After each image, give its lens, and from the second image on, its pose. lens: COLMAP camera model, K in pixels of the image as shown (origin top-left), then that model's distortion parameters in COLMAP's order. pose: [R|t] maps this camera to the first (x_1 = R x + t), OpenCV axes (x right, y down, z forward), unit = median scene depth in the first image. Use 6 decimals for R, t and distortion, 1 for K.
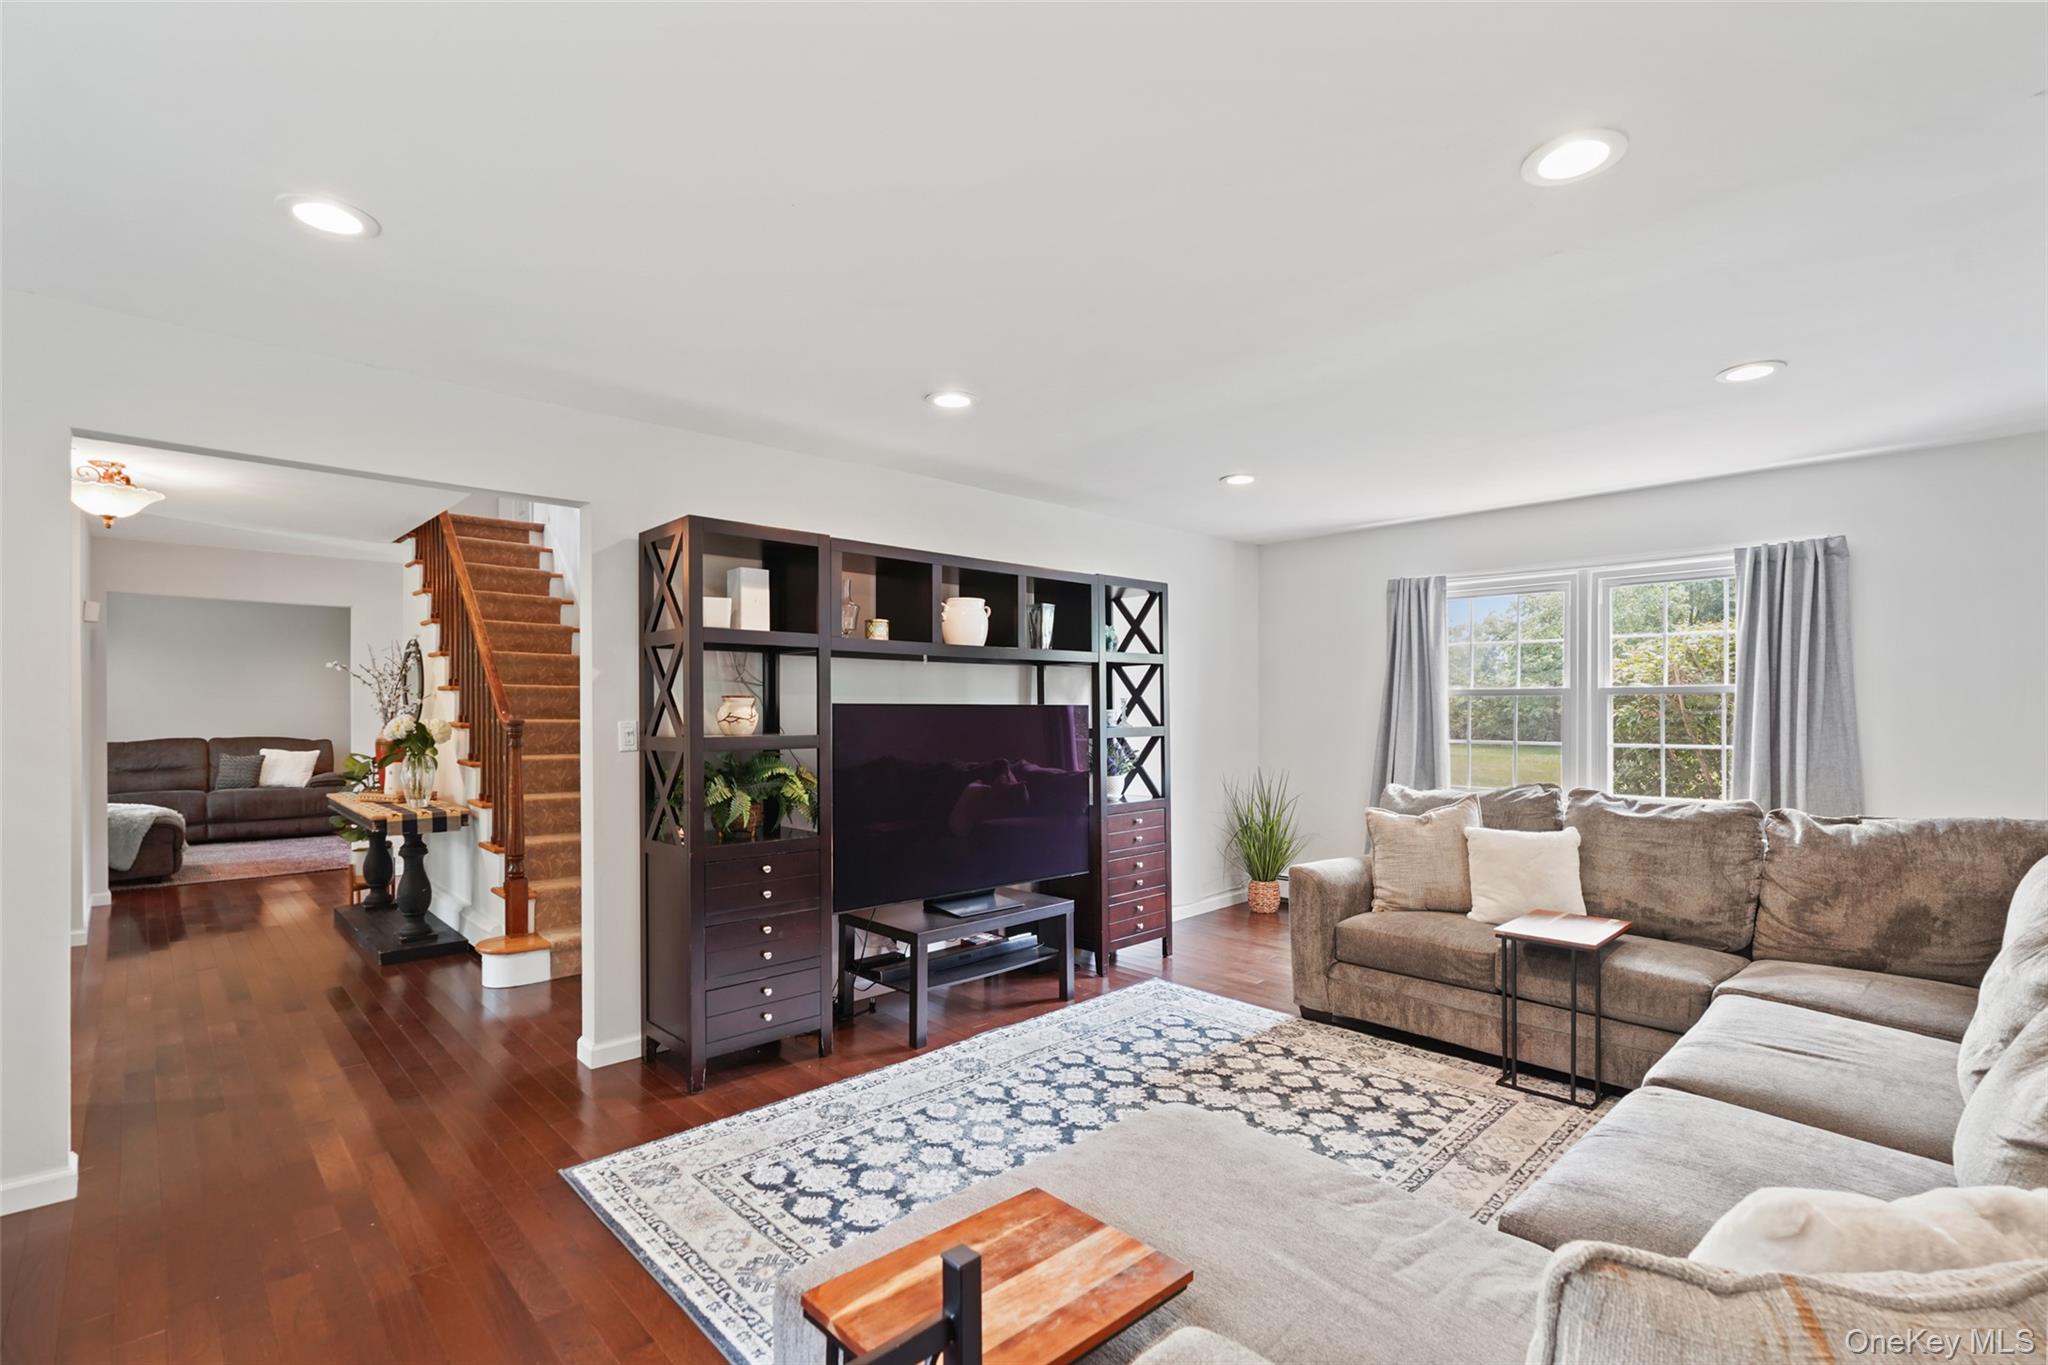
lens RADIAL K [[940.4, 0, 1004.5], [0, 940.4, 710.6], [0, 0, 1]] dist [-0.008955, 0.004198]
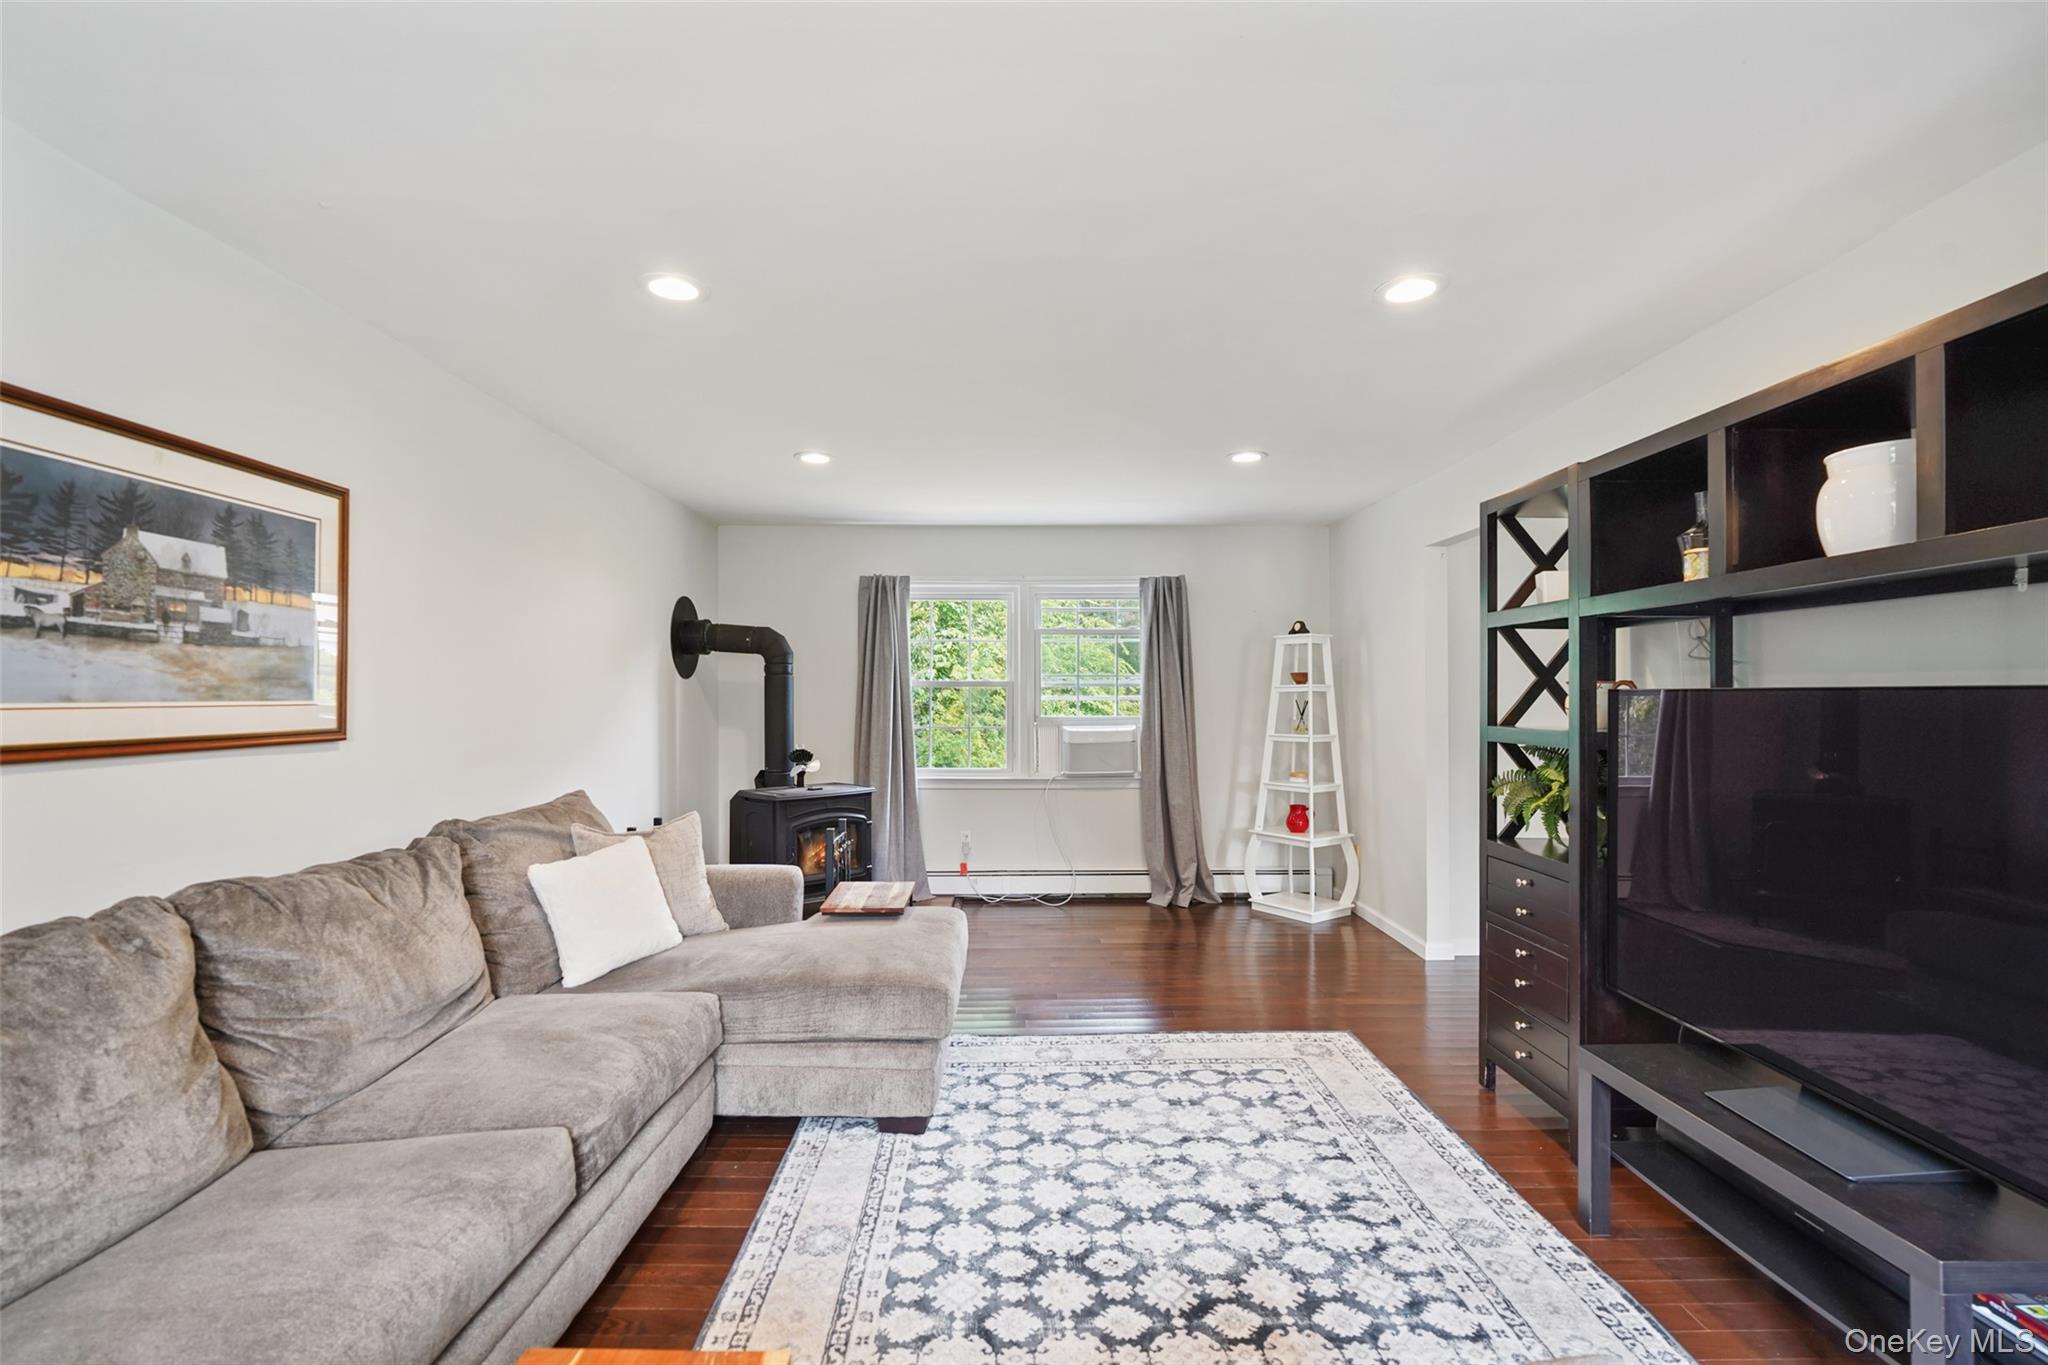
lens RADIAL K [[940.4, 0, 1014.2], [0, 940.4, 678.9], [0, 0, 1]] dist [-0.008955, 0.004198]
pose [[-0.675035, -0.009964, -0.737719, 0.701911], [-0.000401, 0.999914, -0.013138, -0.006630], [0.737786, -0.008573, -0.674980, 1.249911]]
